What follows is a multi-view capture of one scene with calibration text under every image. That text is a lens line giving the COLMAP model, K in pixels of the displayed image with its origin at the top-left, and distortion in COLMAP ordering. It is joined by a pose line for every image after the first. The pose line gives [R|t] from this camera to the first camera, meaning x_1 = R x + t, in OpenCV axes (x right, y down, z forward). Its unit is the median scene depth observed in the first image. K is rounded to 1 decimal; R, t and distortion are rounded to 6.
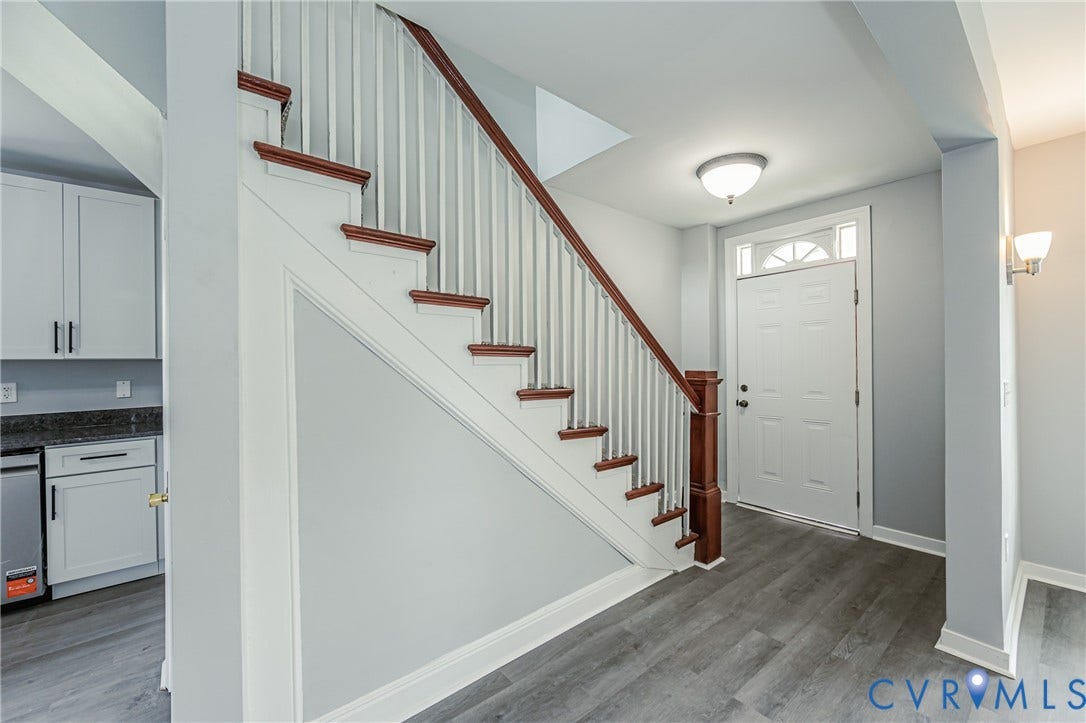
lens RADIAL K [[435.6, 0, 543.1], [0, 435.6, 358.9], [0, 0, 1]] dist [0.000378, -0.000315]
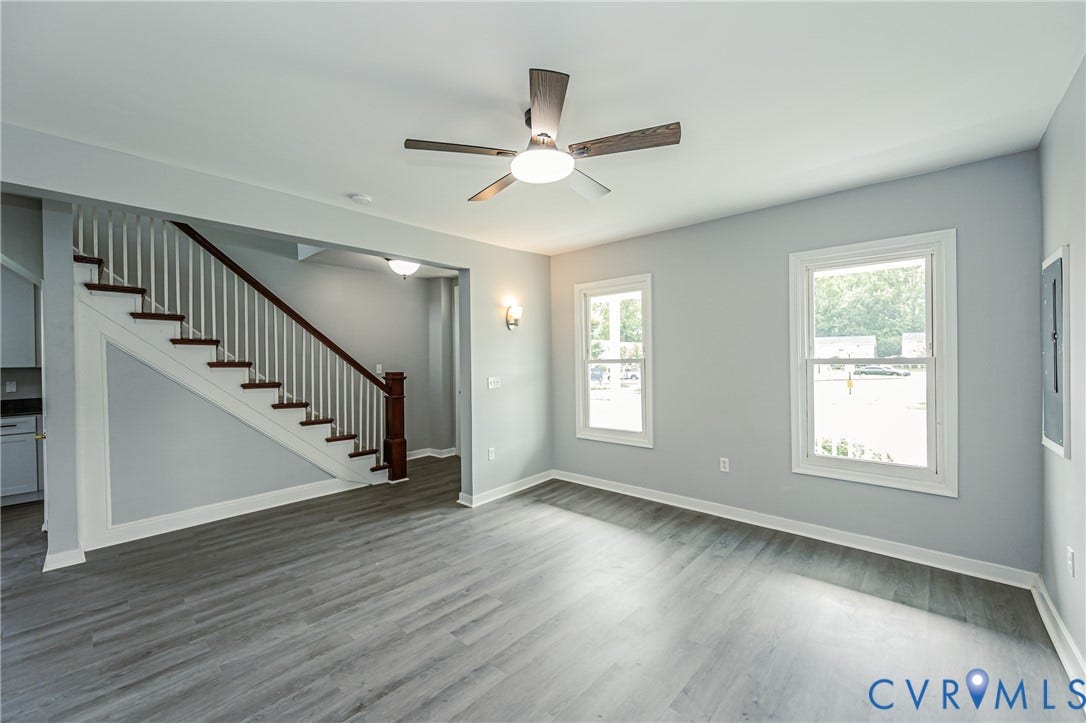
lens RADIAL K [[431.4, 0, 546.3], [0, 431.4, 357.4], [0, 0, 1]] dist [-0.031714, 0.010128]
pose [[0.987264, -0.003458, 0.159055, 0.691785], [0.002622, 0.999982, 0.005465, -0.039396], [-0.159071, -0.004978, 0.987255, -0.797045]]
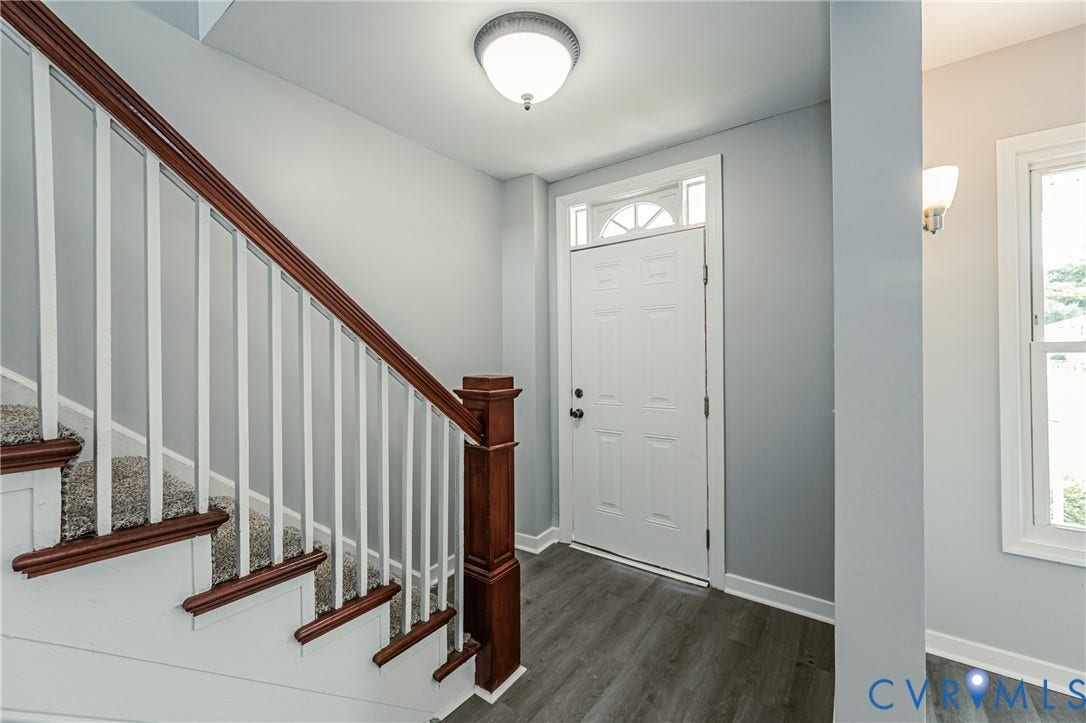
lens RADIAL K [[435.5, 0, 541.2], [0, 435.5, 350.7], [0, 0, 1]] dist [0.001519, 0.000040]
pose [[0.968691, -0.000626, 0.248268, 0.280274], [0.000709, 1.000000, -0.000244, -0.010023], [-0.248268, 0.000412, 0.968691, 0.372142]]
